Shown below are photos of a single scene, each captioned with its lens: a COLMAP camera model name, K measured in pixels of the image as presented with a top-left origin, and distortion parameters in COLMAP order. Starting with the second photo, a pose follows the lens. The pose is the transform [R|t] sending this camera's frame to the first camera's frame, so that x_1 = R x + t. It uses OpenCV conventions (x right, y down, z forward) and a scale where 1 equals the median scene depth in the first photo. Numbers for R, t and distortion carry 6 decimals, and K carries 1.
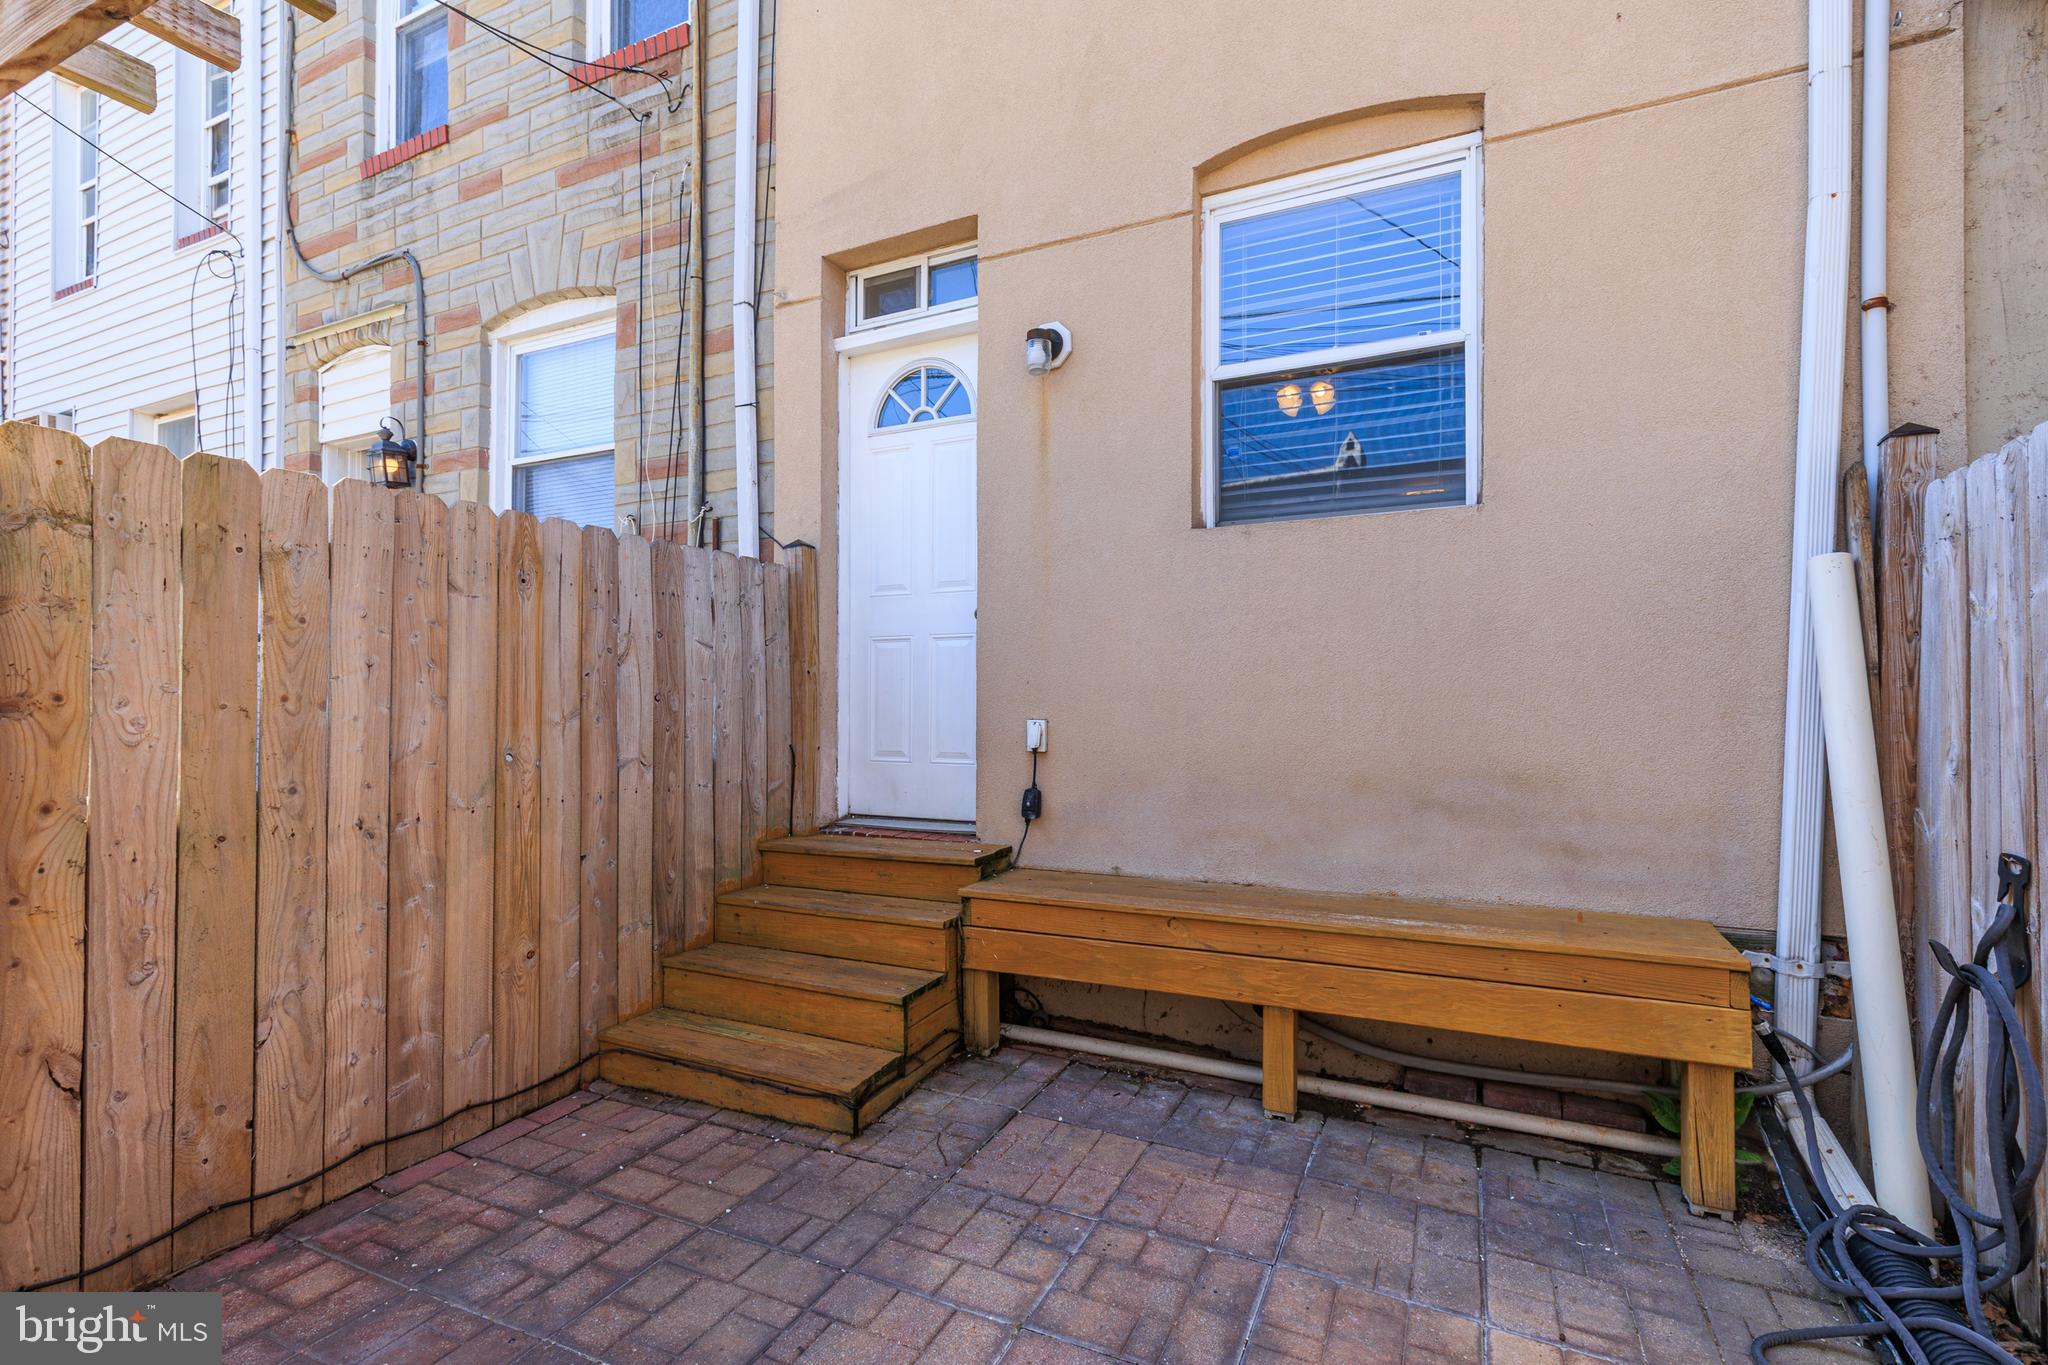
lens RADIAL K [[924.6, 0, 1034.1], [0, 924.6, 691.1], [0, 0, 1]] dist [0.010678, -0.001714]
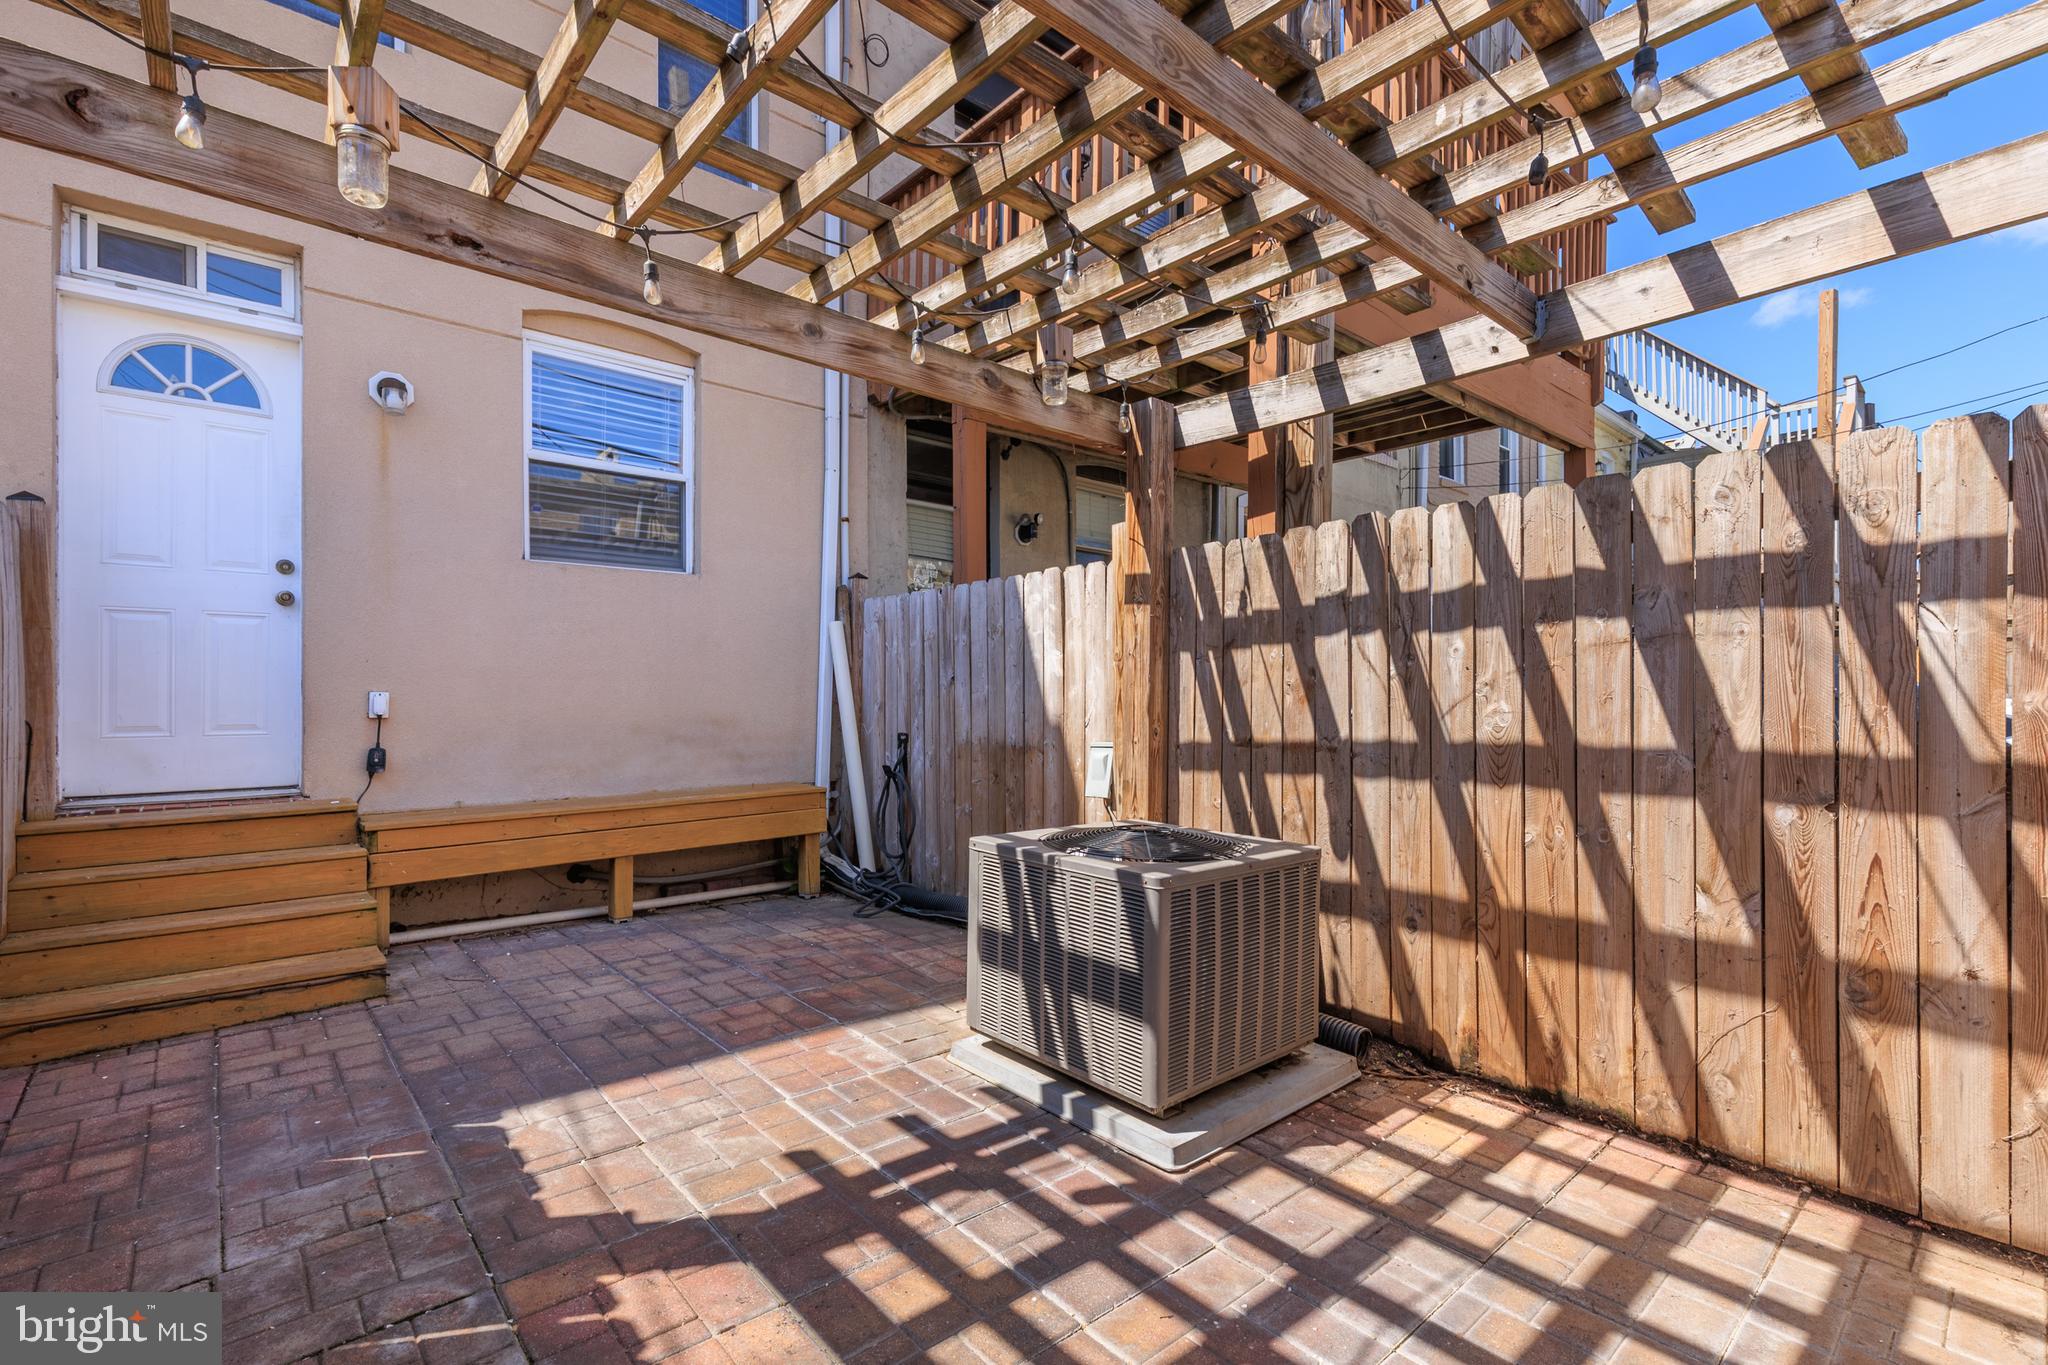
lens RADIAL K [[924.6, 0, 1036.1], [0, 924.6, 698.2], [0, 0, 1]] dist [0.010678, -0.001714]
pose [[0.391132, 0.000674, 0.920334, -0.924758], [-0.008437, 0.999960, 0.002853, 0.033202], [-0.920296, -0.008881, 0.391122, -0.334950]]
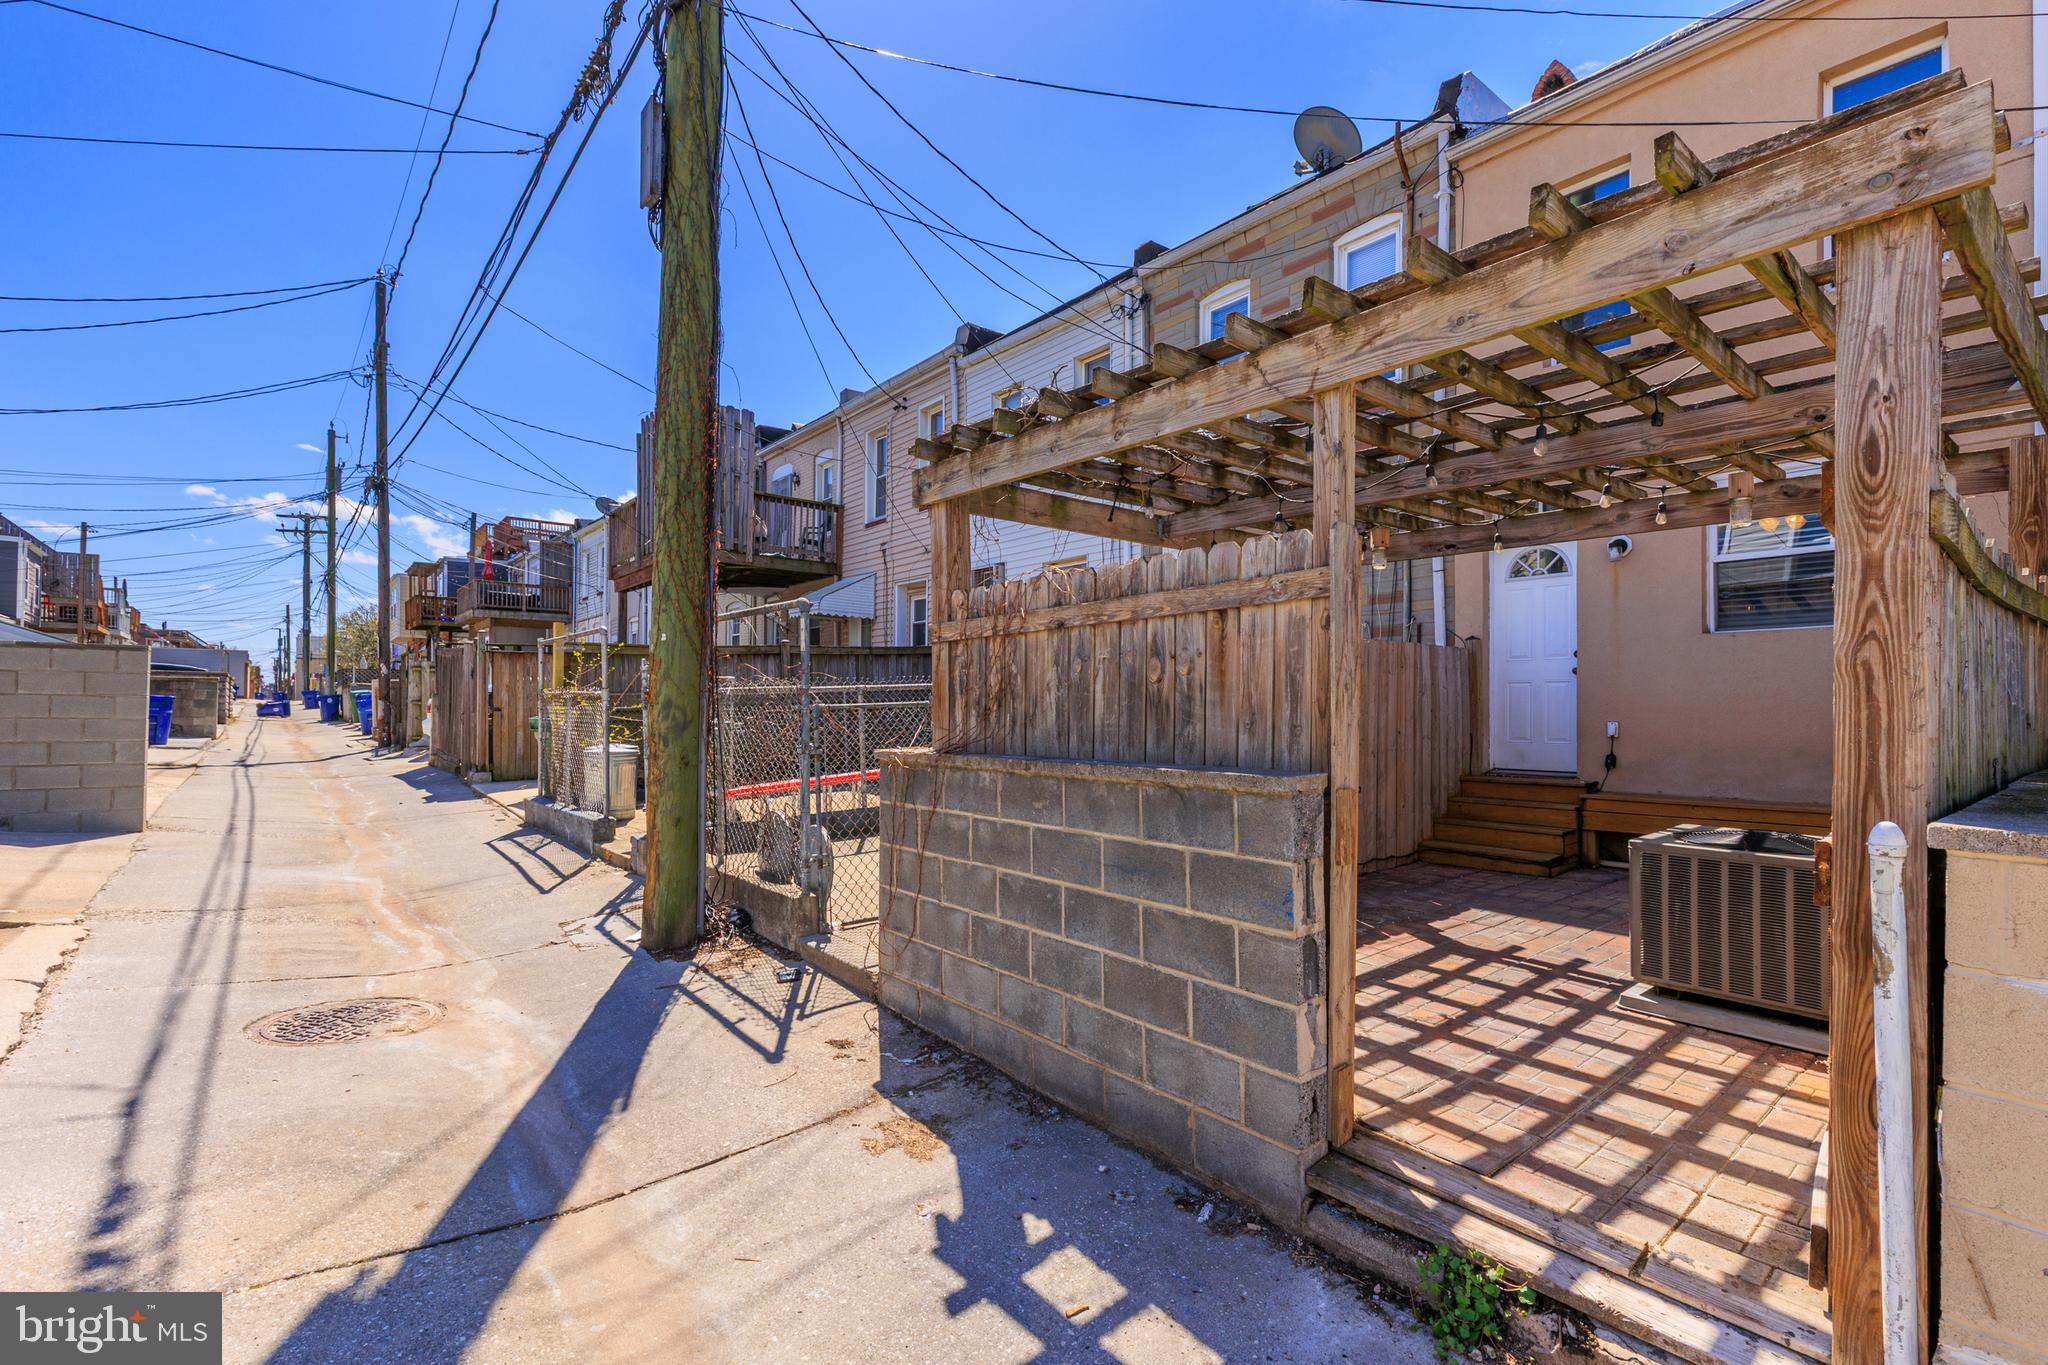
lens RADIAL K [[924.6, 0, 1041.3], [0, 924.6, 694.1], [0, 0, 1]] dist [0.010678, -0.001714]
pose [[0.909397, -0.002803, -0.415920, -0.355190], [-0.001569, 0.999947, -0.010170, -0.010068], [0.415927, 0.009901, 0.909344, -1.734244]]
